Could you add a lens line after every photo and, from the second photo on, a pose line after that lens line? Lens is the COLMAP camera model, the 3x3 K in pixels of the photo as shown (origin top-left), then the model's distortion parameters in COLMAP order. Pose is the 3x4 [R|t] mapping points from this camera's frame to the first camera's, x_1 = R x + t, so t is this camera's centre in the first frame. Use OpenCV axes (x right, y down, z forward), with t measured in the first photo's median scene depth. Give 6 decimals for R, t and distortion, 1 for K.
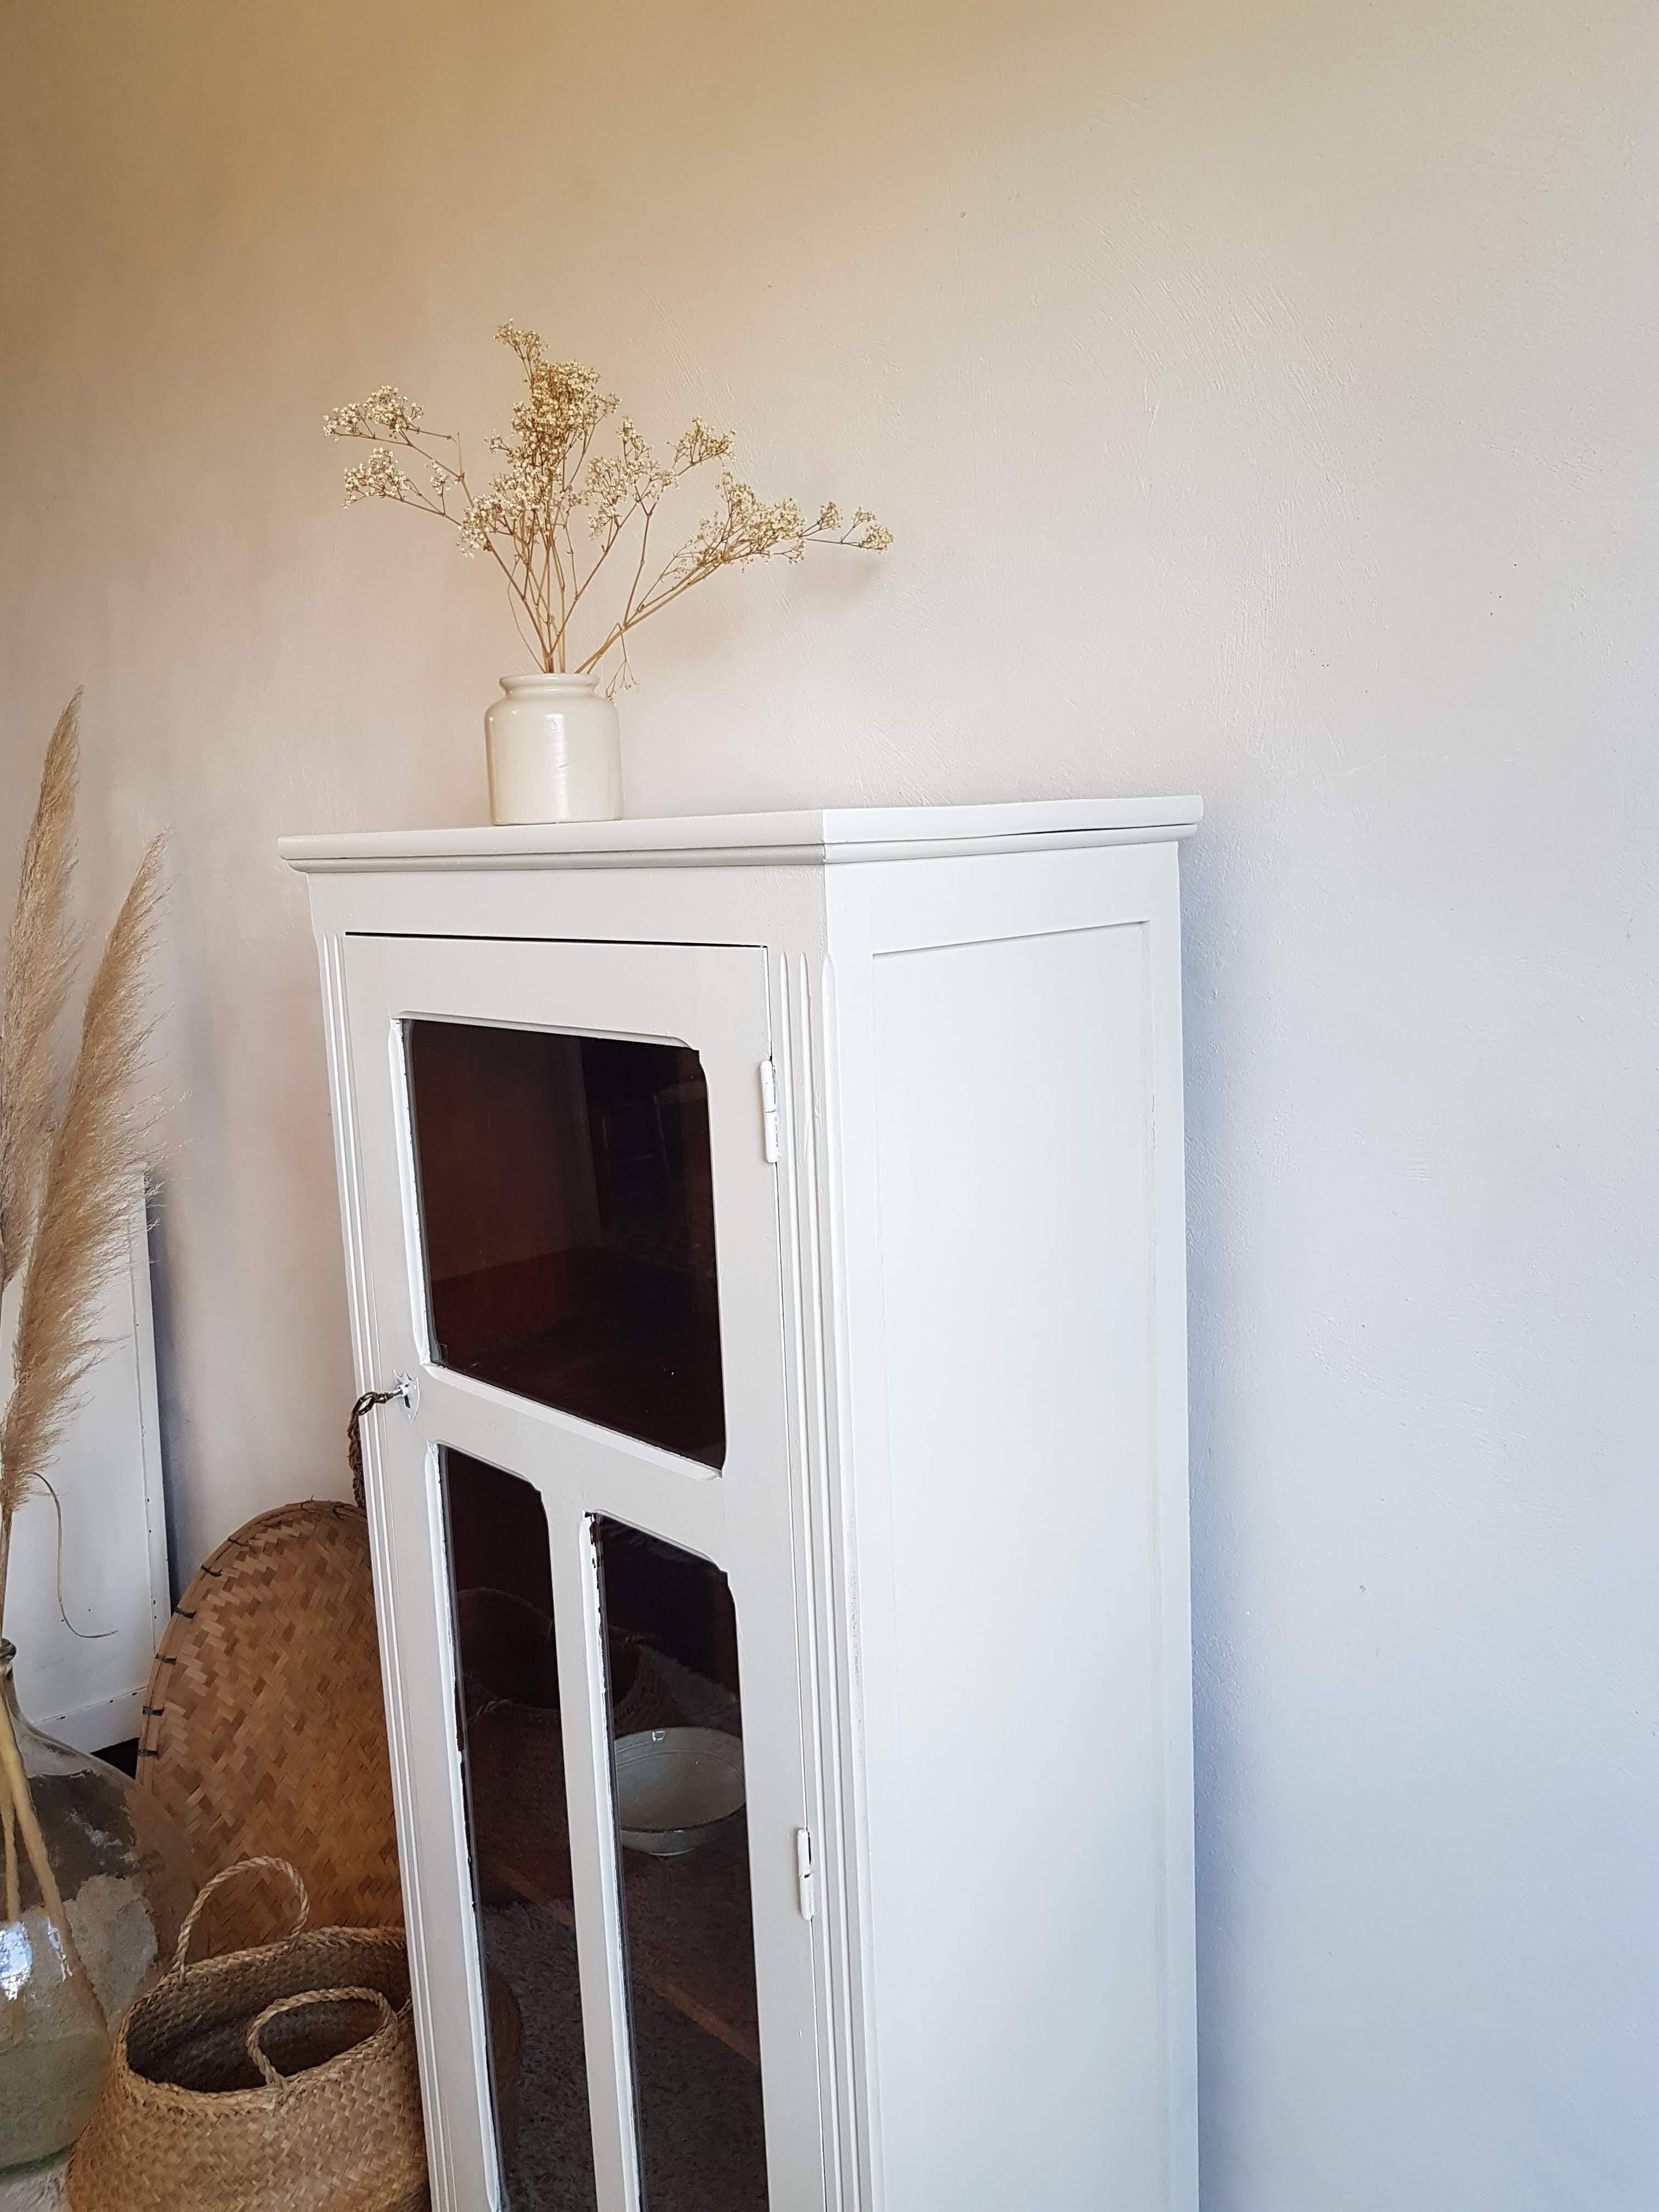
lens RADIAL K [[1768.2, 0, 829.5], [0, 1768.2, 1106.0], [0, 0, 1]] dist [0.008542, 0.004566]
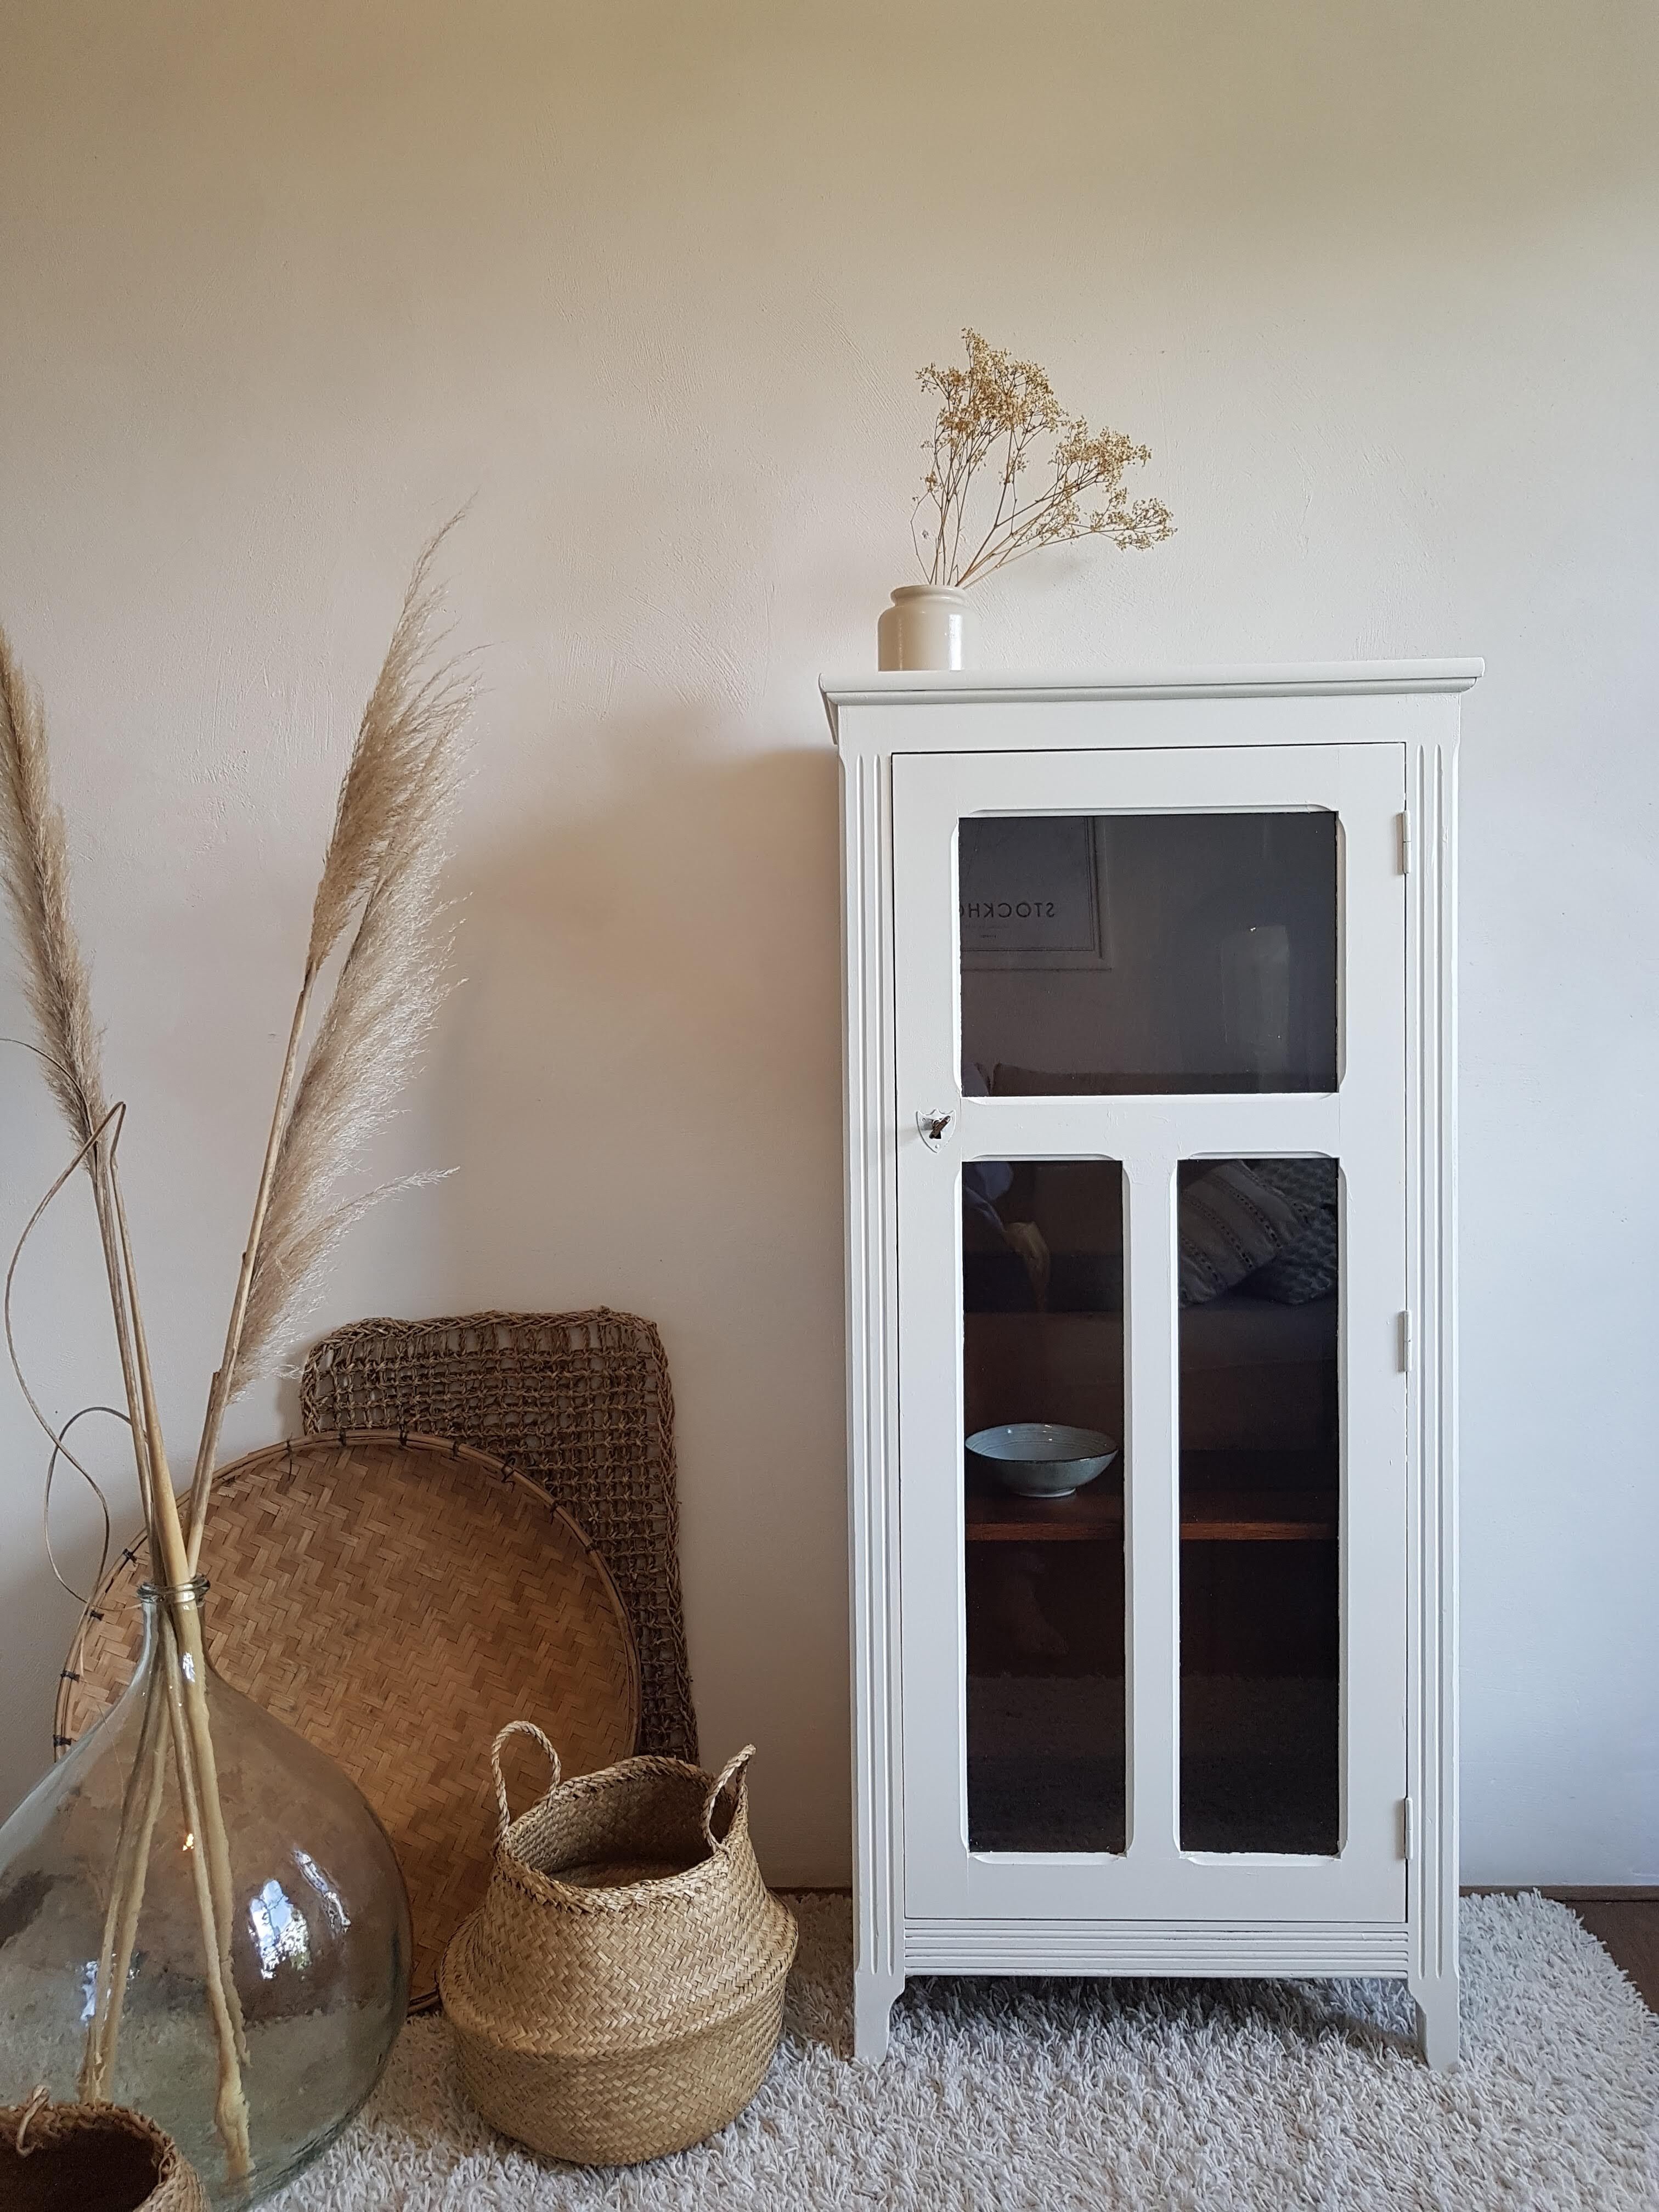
lens RADIAL K [[1772.5, 0, 865.5], [0, 1772.5, 1100.4], [0, 0, 1]] dist [0.003068, 0.009236]
pose [[0.706142, 0.002192, 0.708067, -1.133891], [0.095747, 0.990515, -0.098552, 0.257051], [-0.701567, 0.137387, 0.699235, 0.171560]]
